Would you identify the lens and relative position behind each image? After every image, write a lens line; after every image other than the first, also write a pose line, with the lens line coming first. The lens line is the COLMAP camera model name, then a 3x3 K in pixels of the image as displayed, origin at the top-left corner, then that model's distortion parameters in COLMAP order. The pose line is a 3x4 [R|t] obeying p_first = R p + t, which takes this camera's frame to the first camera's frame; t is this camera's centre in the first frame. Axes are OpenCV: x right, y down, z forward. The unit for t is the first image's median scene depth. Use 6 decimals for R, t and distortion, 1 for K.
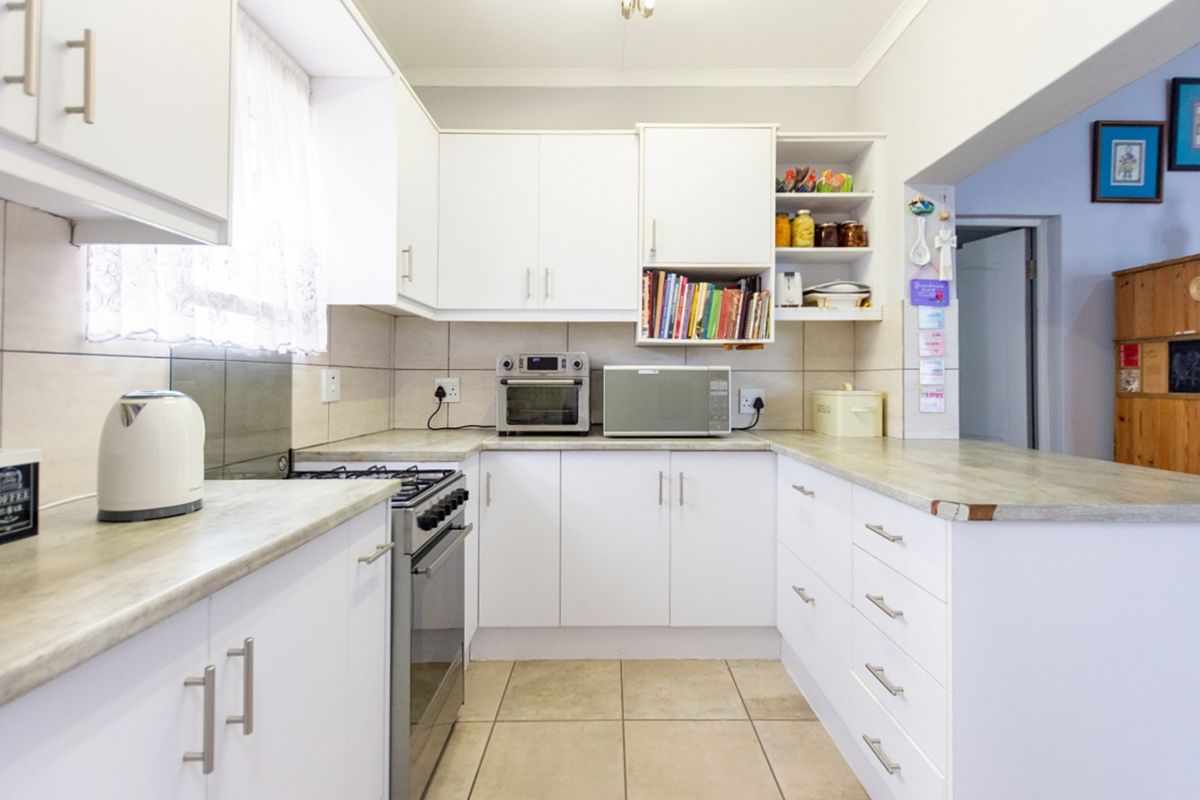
lens RADIAL K [[542.1, 0, 610.7], [0, 542.1, 375.6], [0, 0, 1]] dist [0.002453, 0.000399]
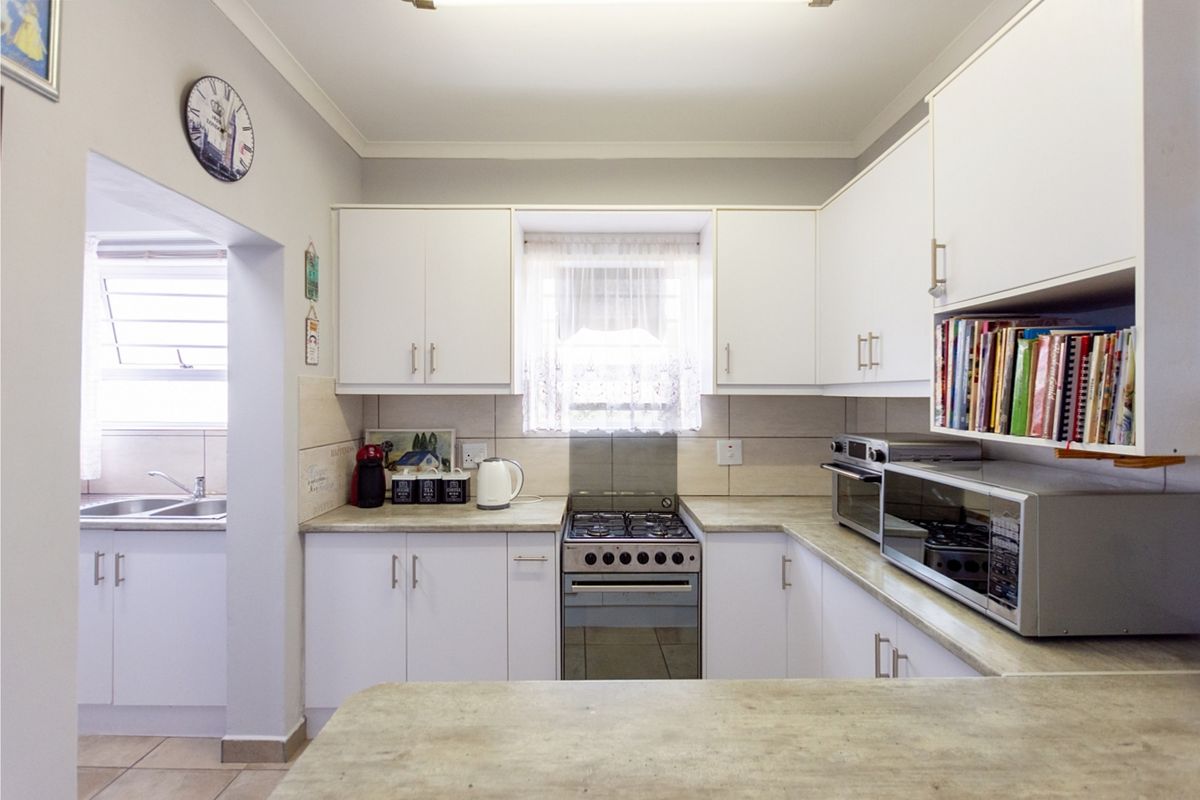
lens RADIAL K [[542.1, 0, 599.3], [0, 542.1, 399.5], [0, 0, 1]] dist [0.002453, 0.000399]
pose [[0.010803, 0.008931, -0.999902, 0.688281], [0.005378, 0.999945, 0.008989, -0.108069], [0.999927, -0.005475, 0.010754, 0.603707]]
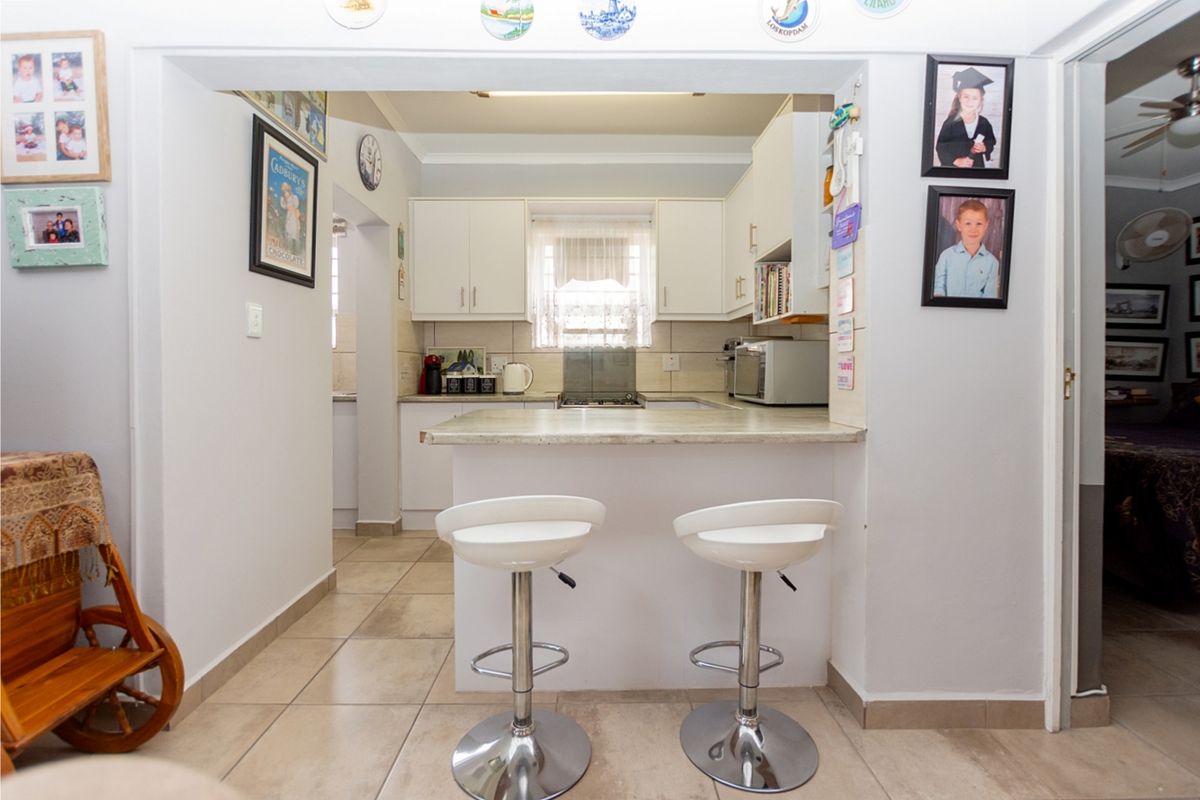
lens RADIAL K [[542.1, 0, 596.3], [0, 542.1, 374.3], [0, 0, 1]] dist [0.002453, 0.000399]
pose [[0.016159, 0.018845, -0.999692, 1.245911], [0.007589, 0.999791, 0.018969, 0.018576], [0.999841, -0.007893, 0.016013, 0.628646]]
